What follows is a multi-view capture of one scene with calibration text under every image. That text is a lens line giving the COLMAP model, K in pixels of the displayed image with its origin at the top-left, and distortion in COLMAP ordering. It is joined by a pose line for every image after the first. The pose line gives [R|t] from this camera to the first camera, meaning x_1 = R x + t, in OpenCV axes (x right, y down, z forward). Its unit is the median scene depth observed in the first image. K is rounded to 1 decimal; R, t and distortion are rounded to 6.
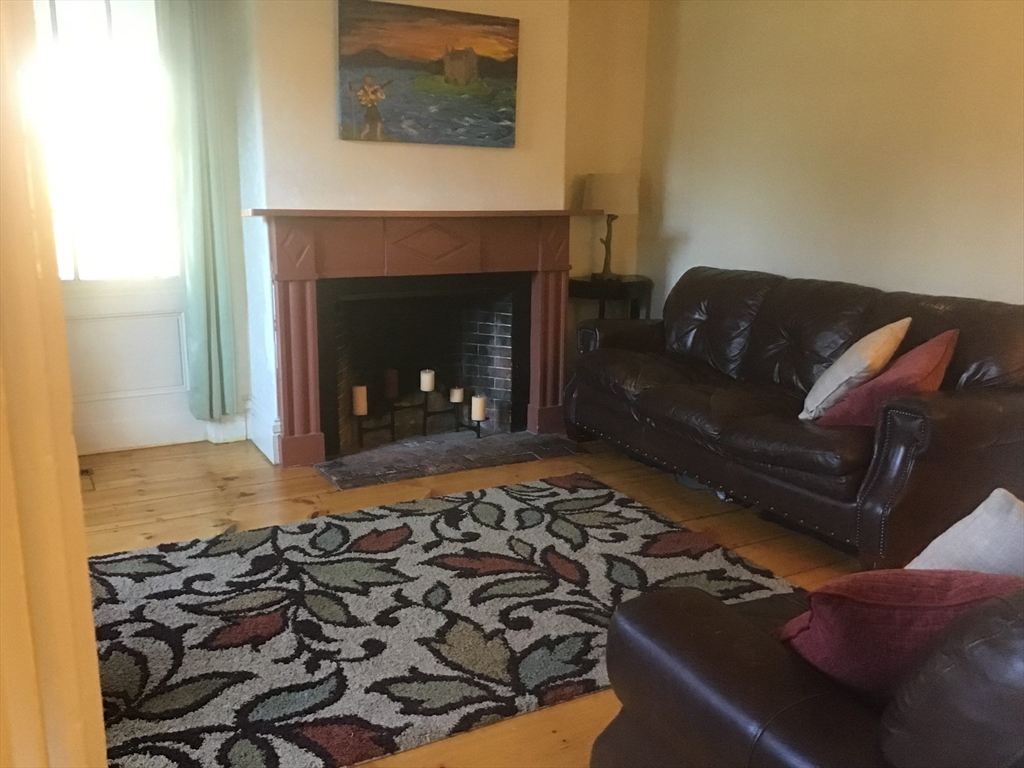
lens RADIAL K [[923.0, 0, 508.1], [0, 923.0, 388.7], [0, 0, 1]] dist [0.070783, -0.092751]
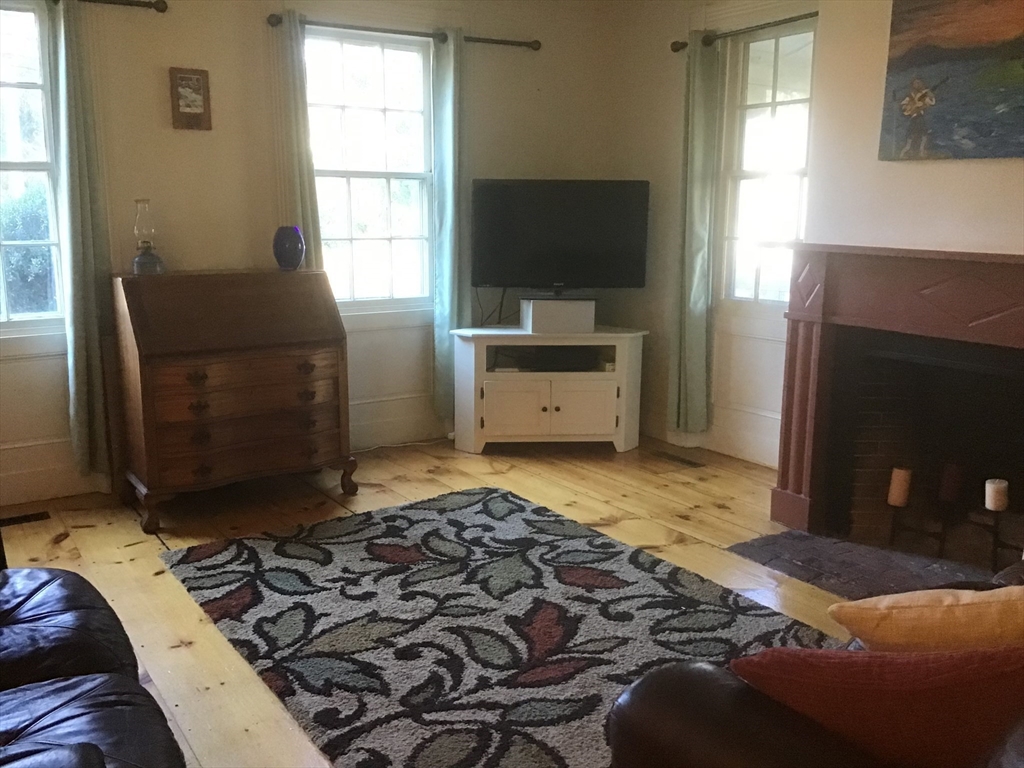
lens RADIAL K [[923.0, 0, 508.1], [0, 923.0, 376.7], [0, 0, 1]] dist [0.070783, -0.092751]
pose [[0.106788, 0.175030, -0.978755, 0.824266], [-0.224429, 0.963222, 0.147766, -0.174910], [0.968622, 0.203881, 0.142143, 0.795559]]
